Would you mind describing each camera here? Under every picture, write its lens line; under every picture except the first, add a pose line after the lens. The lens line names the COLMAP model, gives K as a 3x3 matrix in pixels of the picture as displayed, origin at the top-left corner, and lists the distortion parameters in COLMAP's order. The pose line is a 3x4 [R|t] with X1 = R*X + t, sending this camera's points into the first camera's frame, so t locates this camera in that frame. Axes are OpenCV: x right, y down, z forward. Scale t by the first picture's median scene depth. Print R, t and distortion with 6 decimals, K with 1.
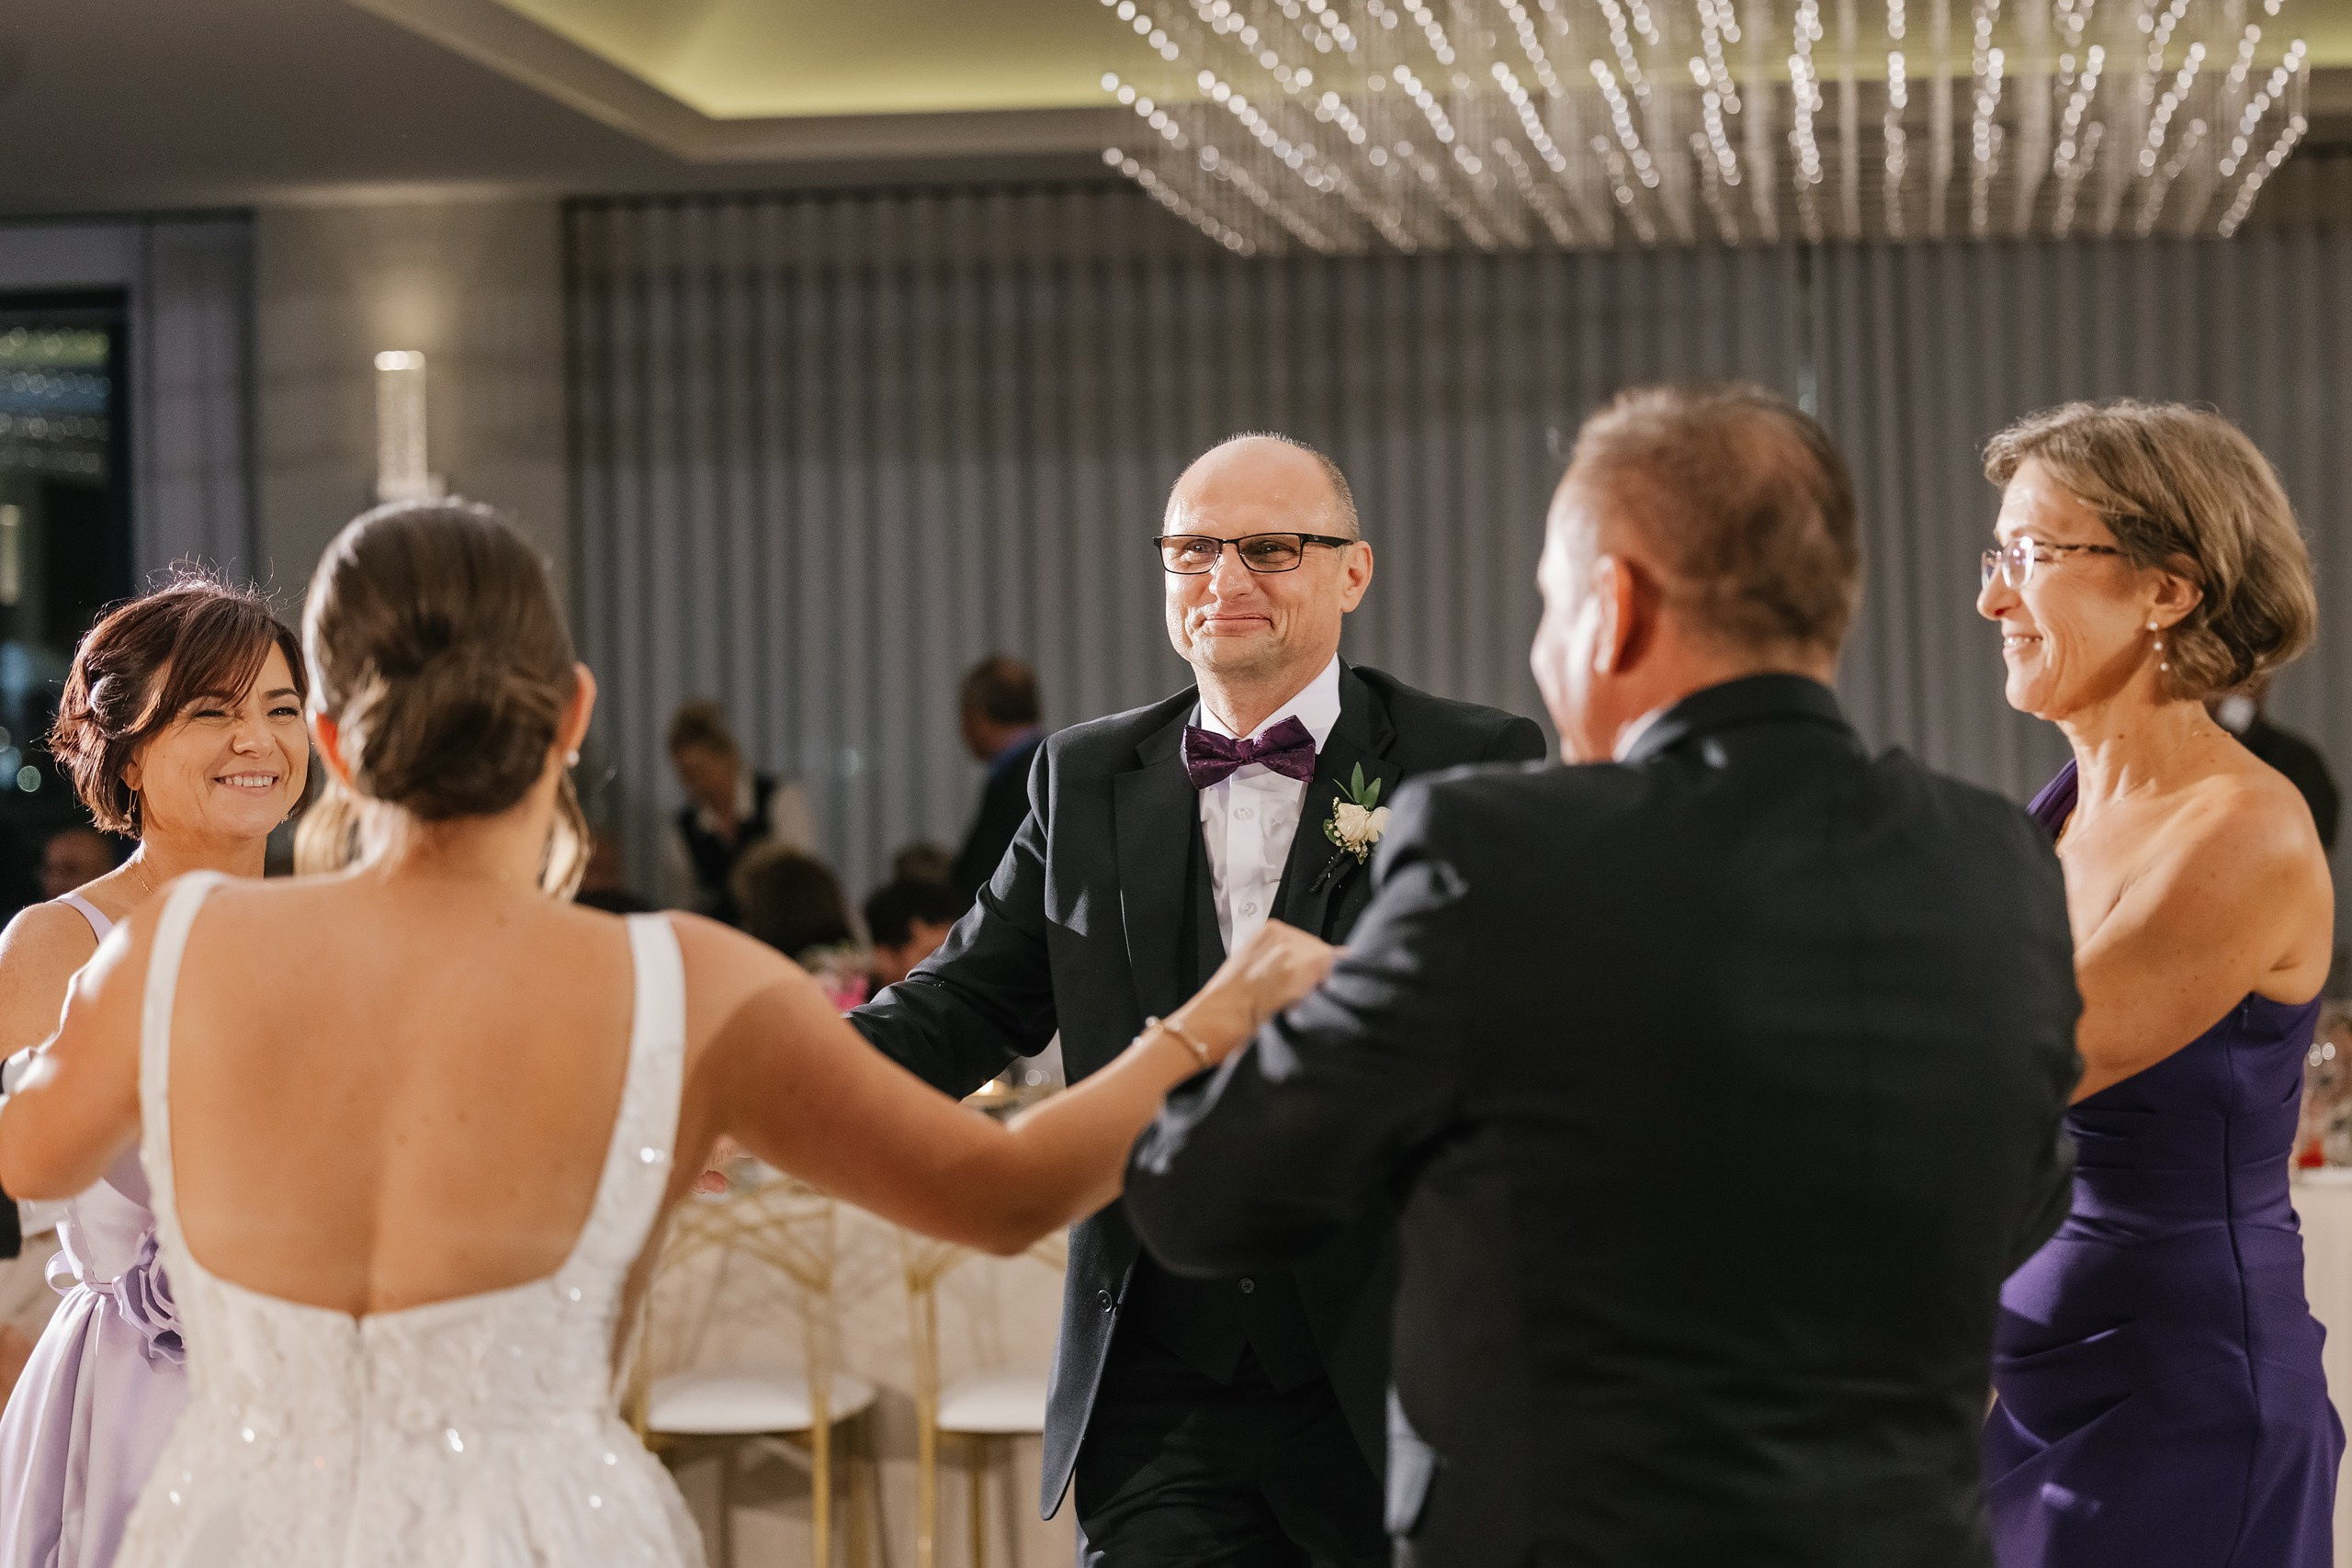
lens RADIAL K [[5890.4, 0, 1204.2], [0, 5890.4, 695.2], [0, 0, 1]] dist [-0.104566, 0.000000]
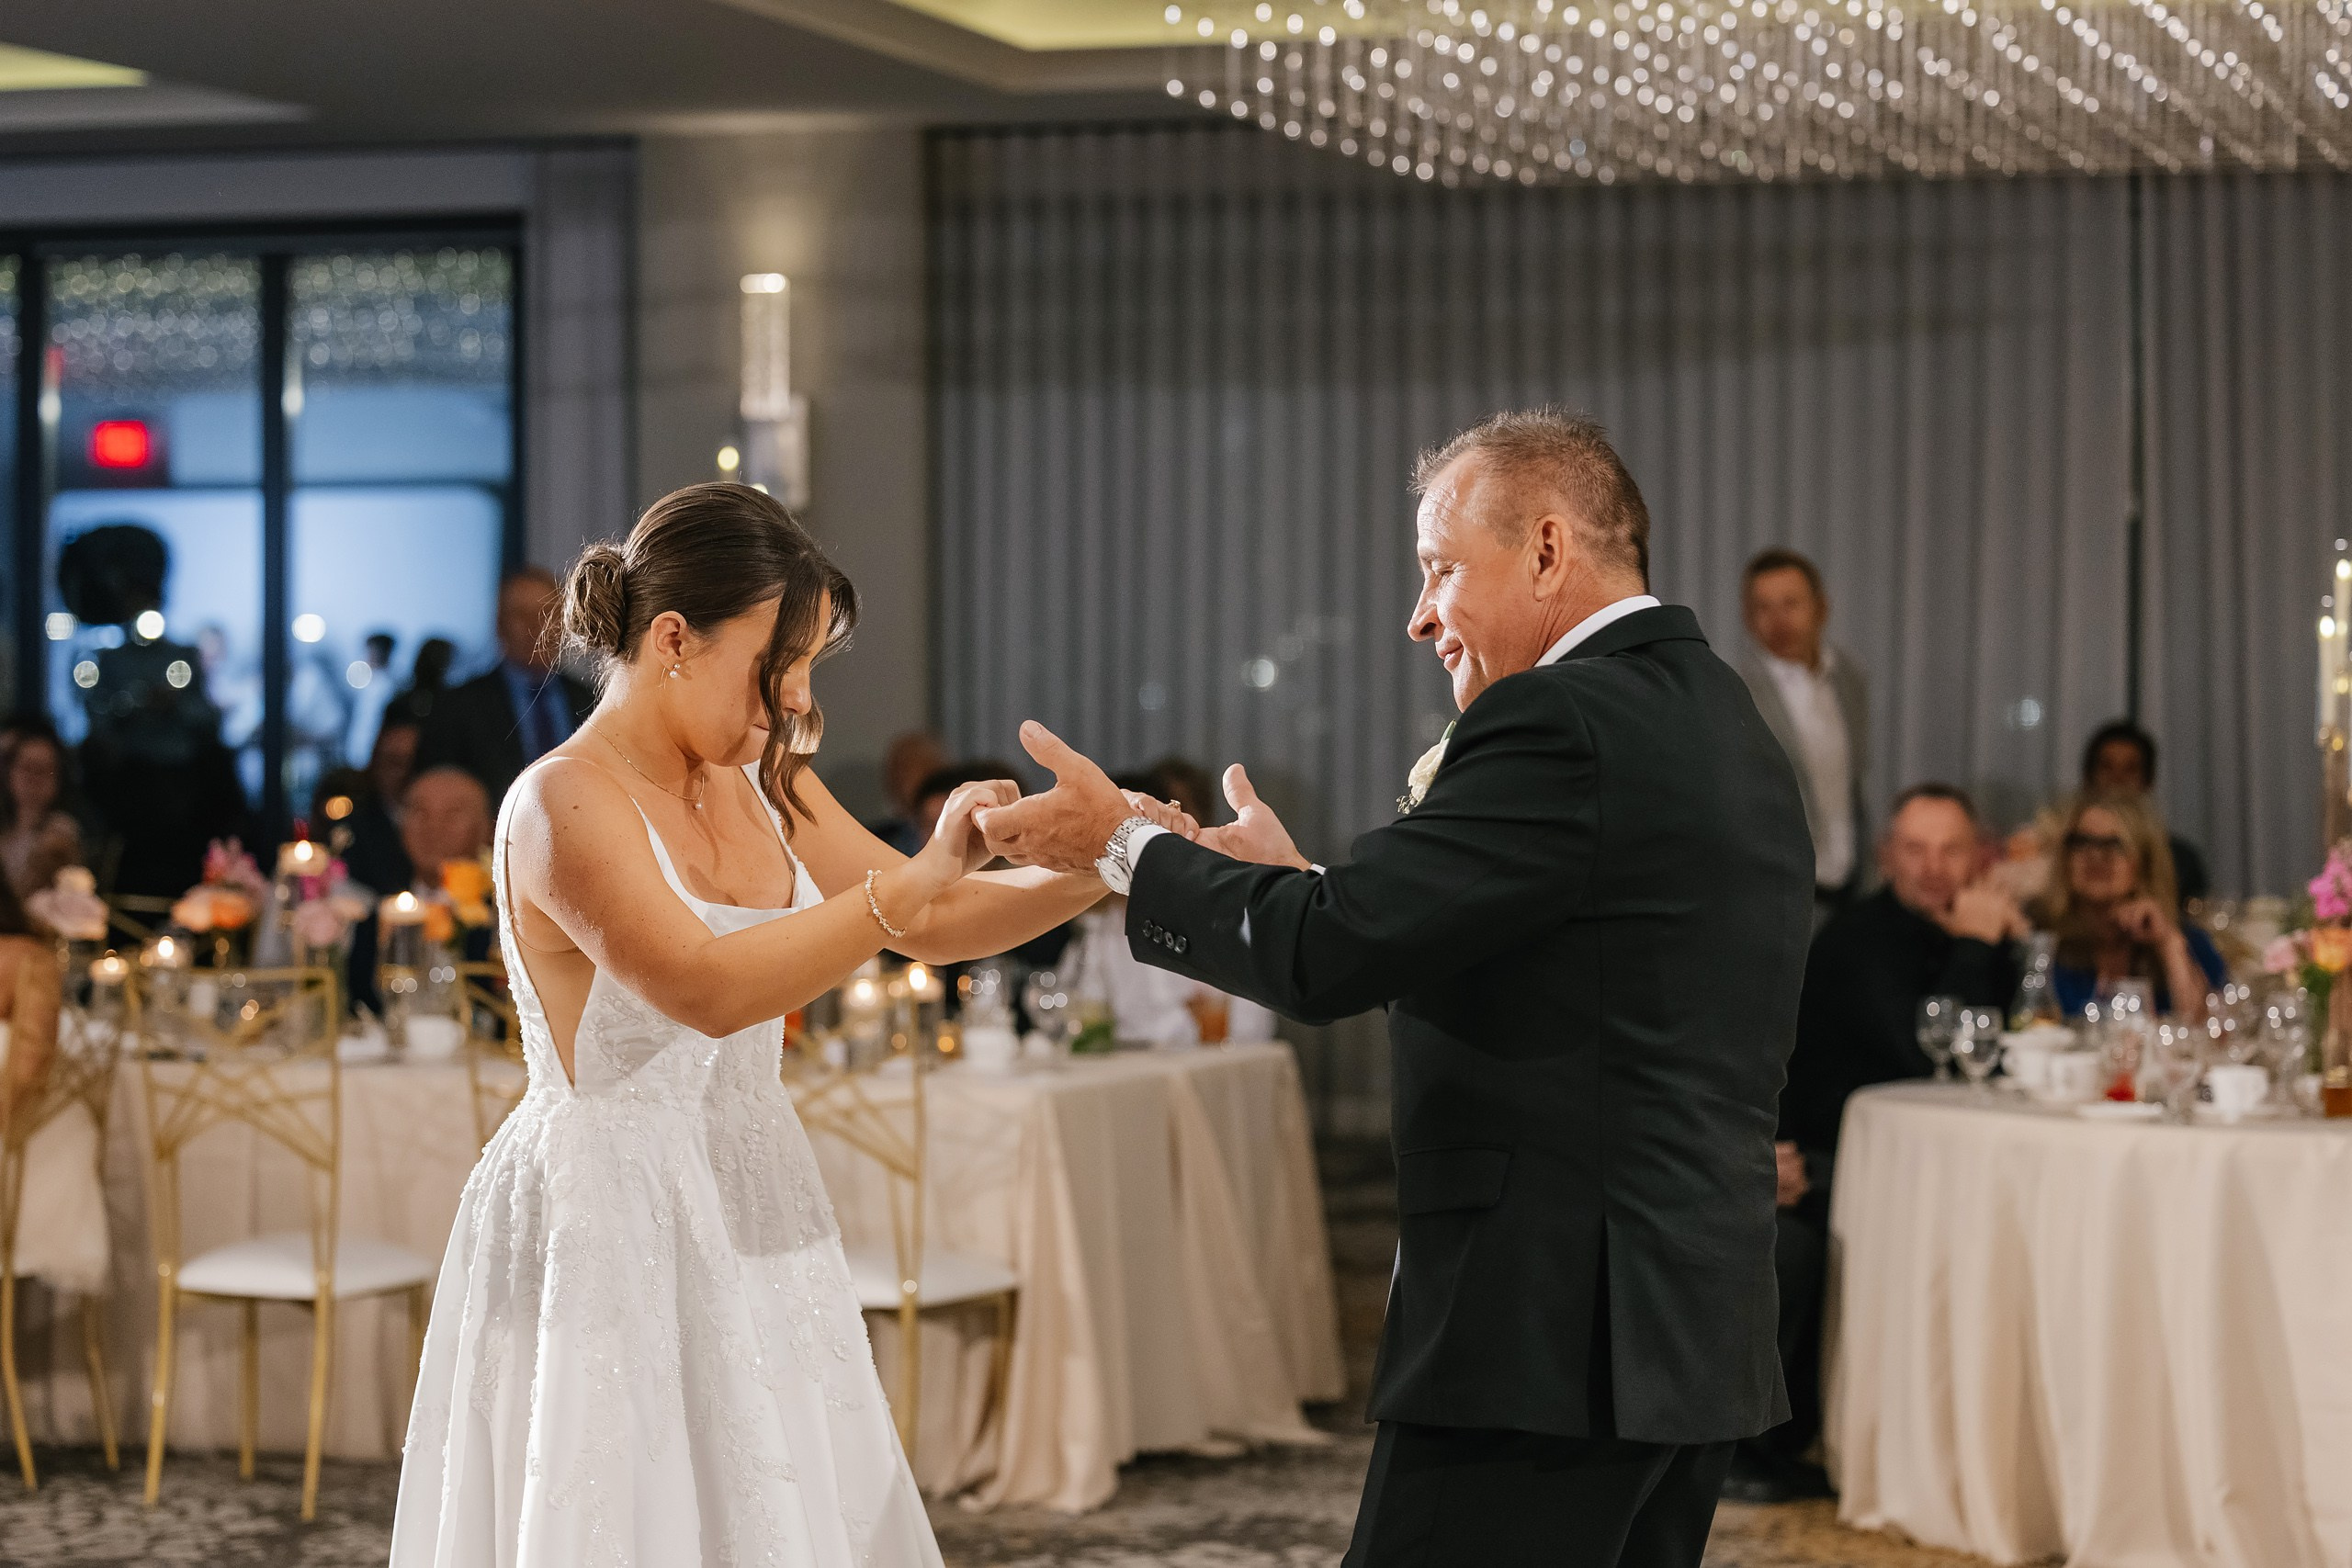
lens RADIAL K [[6007.7, 0, 1189.6], [0, 6007.7, 783.5], [0, 0, 1]] dist [0.081201, 0.000000]
pose [[0.973424, 0.026343, -0.227491, 0.180902], [-0.019773, 0.999320, 0.031111, -0.002888], [0.228156, -0.025786, 0.973283, -0.025347]]
